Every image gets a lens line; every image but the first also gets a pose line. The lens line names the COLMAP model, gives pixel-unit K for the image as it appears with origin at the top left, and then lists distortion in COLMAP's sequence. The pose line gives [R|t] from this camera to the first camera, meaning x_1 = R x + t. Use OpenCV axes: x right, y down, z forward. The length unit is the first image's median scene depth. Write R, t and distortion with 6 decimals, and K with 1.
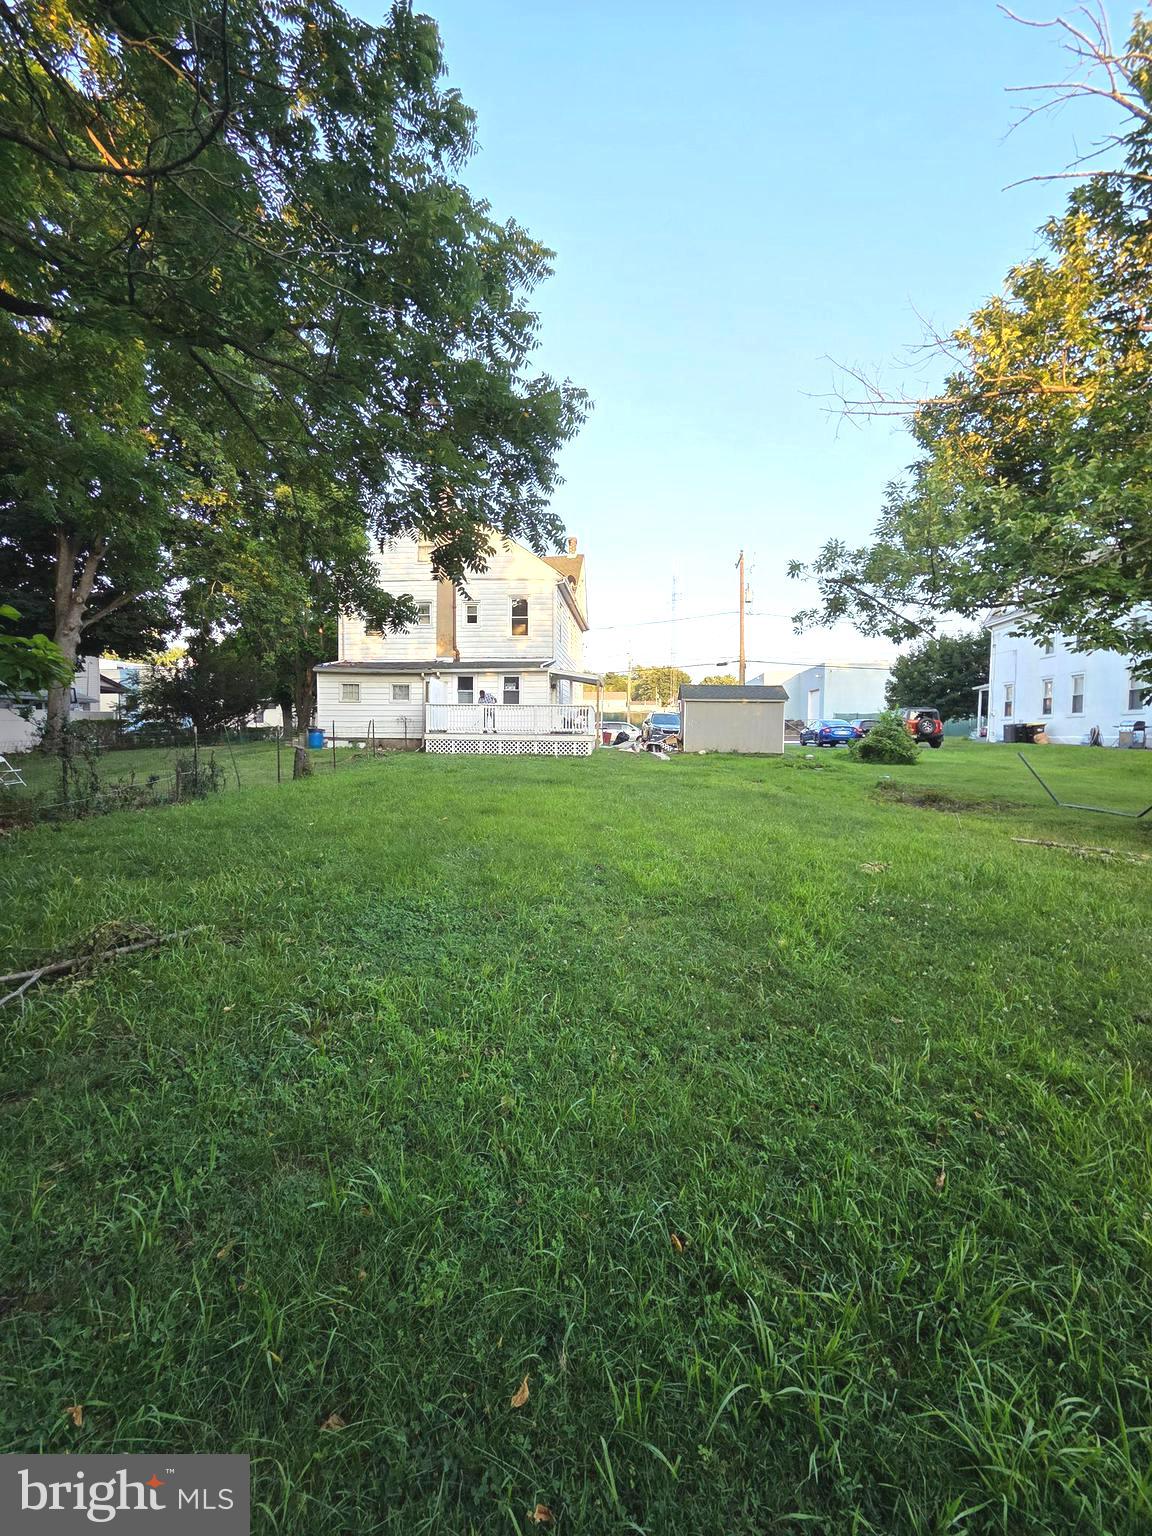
lens RADIAL K [[647.4, 0, 576.0], [0, 647.4, 768.0], [0, 0, 1]] dist [-0.002446, -0.000422]
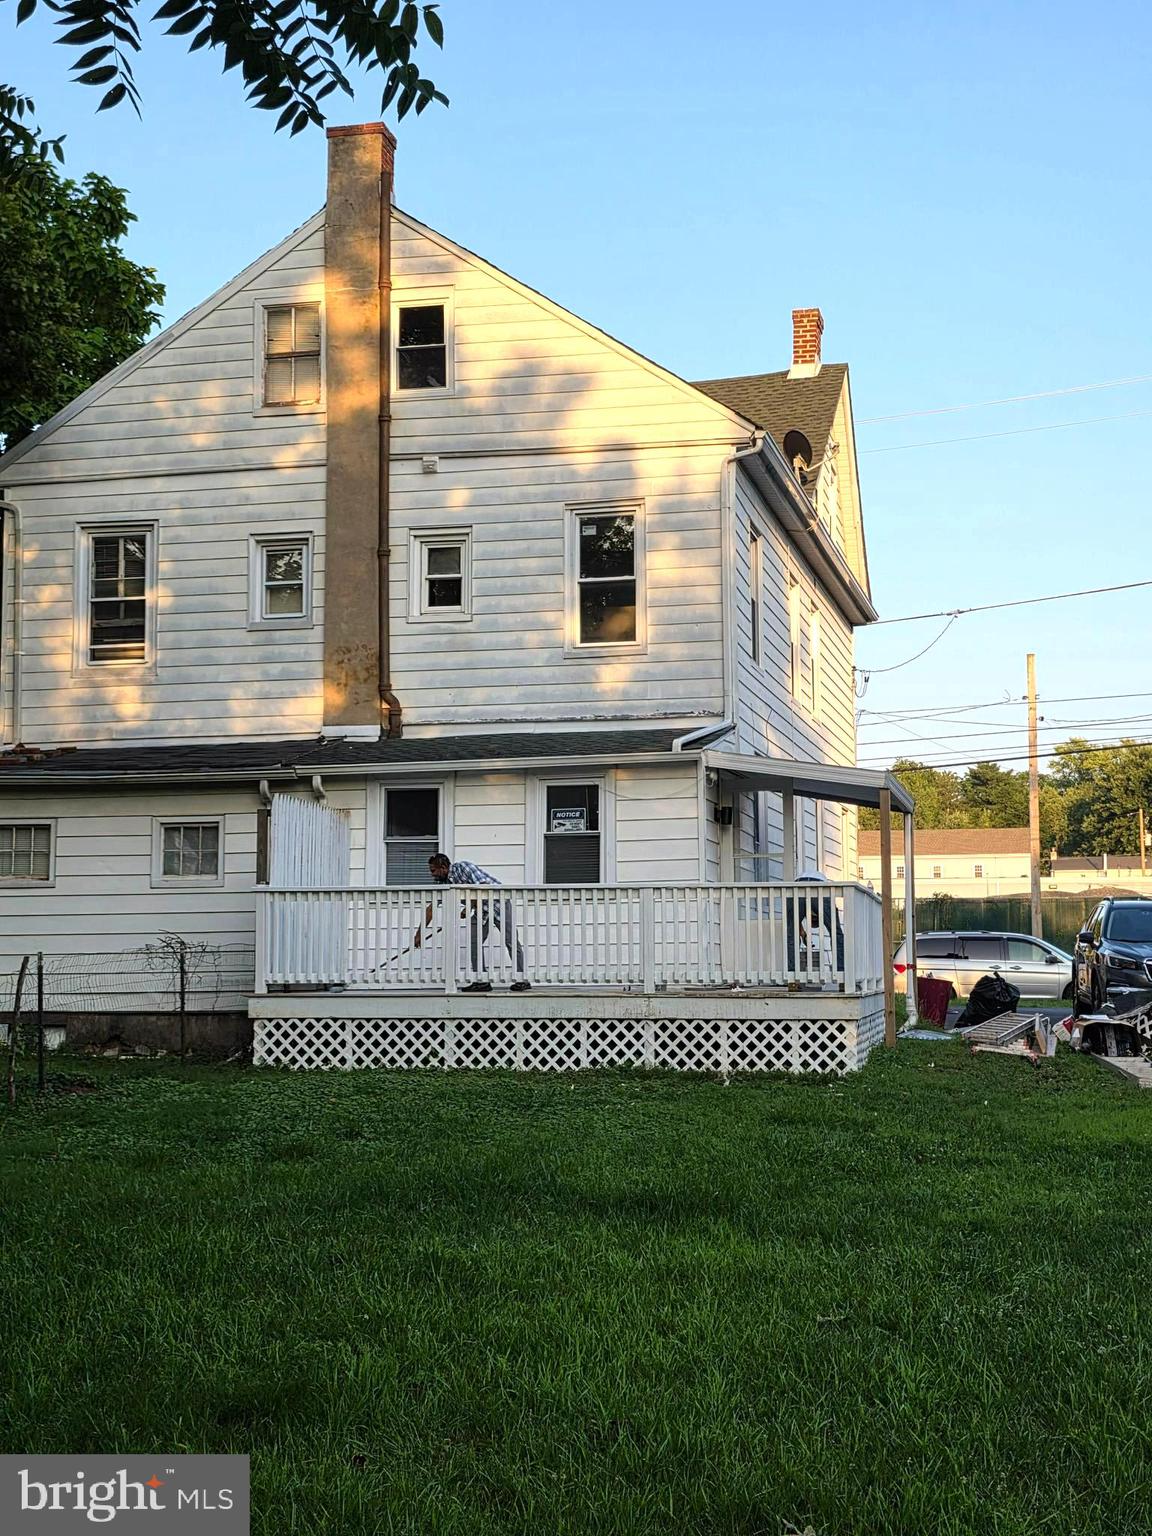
lens RADIAL K [[2070.4, 0, 576.0], [0, 2070.4, 768.0], [0, 0, 1]] dist [0.088924, 0.000358]
pose [[0.989303, -0.026564, -0.143434, 0.028202], [0.005079, 0.988956, -0.148124, -0.014987], [0.145784, 0.145811, 0.978512, 0.116143]]
